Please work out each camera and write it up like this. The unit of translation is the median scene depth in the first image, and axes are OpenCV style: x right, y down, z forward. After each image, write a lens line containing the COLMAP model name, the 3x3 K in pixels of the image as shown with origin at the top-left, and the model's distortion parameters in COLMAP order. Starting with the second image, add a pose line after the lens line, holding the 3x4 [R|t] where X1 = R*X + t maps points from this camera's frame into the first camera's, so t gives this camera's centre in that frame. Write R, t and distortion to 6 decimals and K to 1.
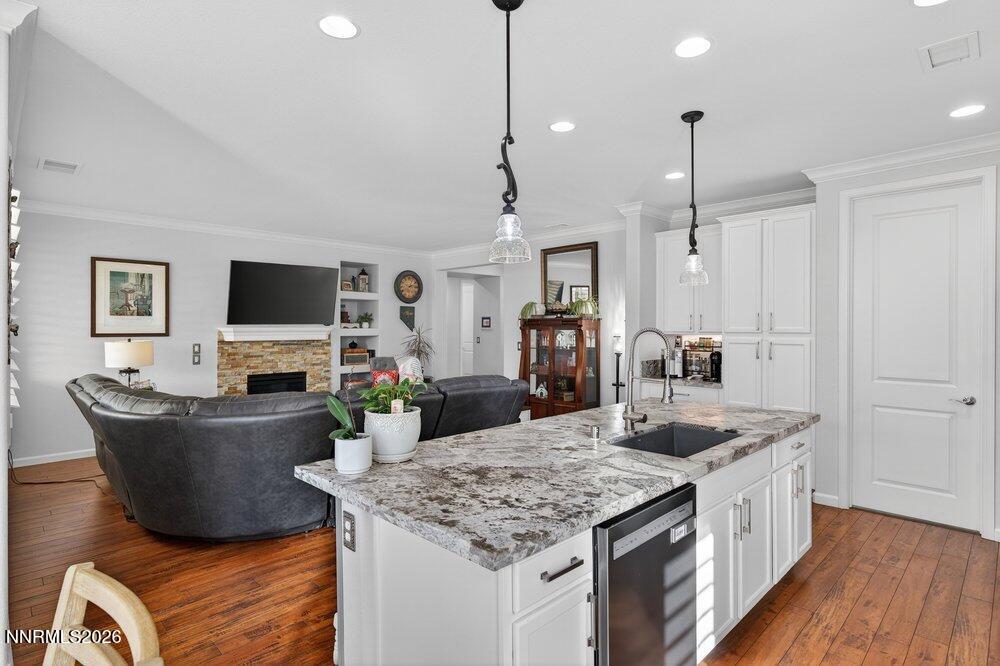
lens RADIAL K [[511.1, 0, 499.0], [0, 511.1, 330.4], [0, 0, 1]] dist [0.000361, 0.001773]
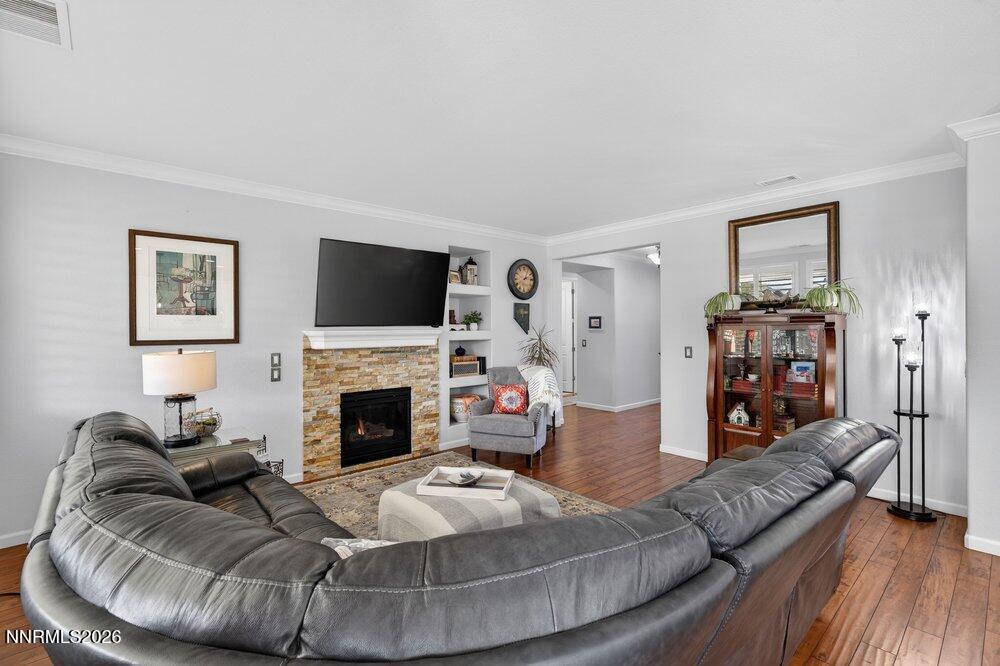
lens RADIAL K [[463.7, 0, 501.1], [0, 463.7, 332.4], [0, 0, 1]] dist [0.010716, -0.000986]
pose [[0.998441, -0.007646, -0.055296, -0.217247], [0.007652, 0.999971, -0.000095, -0.000831], [0.055295, -0.000328, 0.998470, 0.330431]]
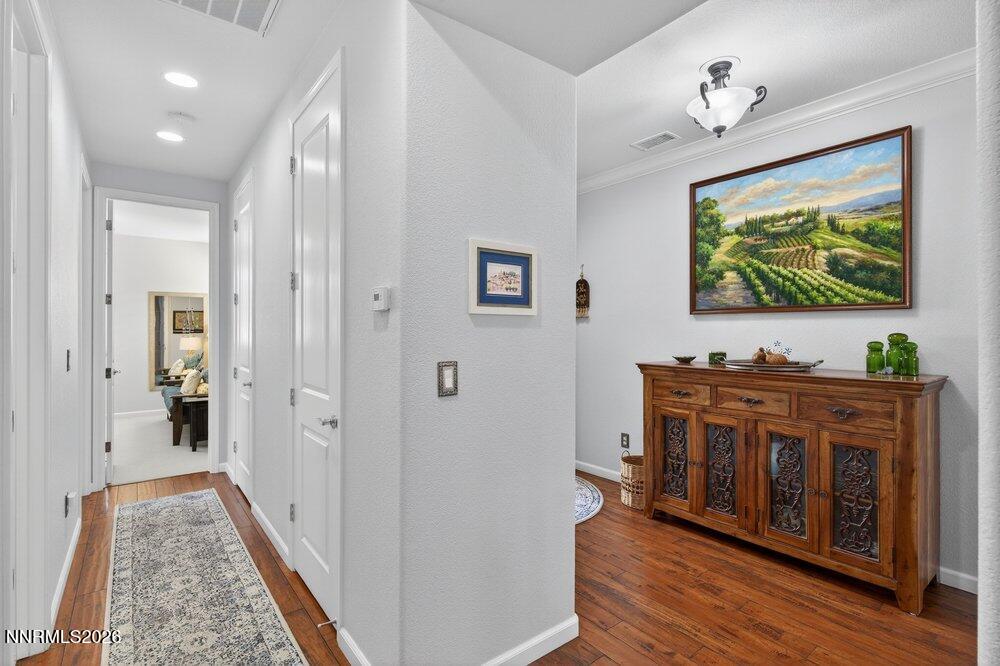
lens RADIAL K [[476.1, 0, 498.8], [0, 476.1, 330.0], [0, 0, 1]] dist [-0.001044, -0.000050]
pose [[0.131791, -0.001214, 0.991277, -0.308284], [0.002018, 0.999998, 0.000957, 0.003629], [-0.991275, 0.001874, 0.131793, 1.522060]]
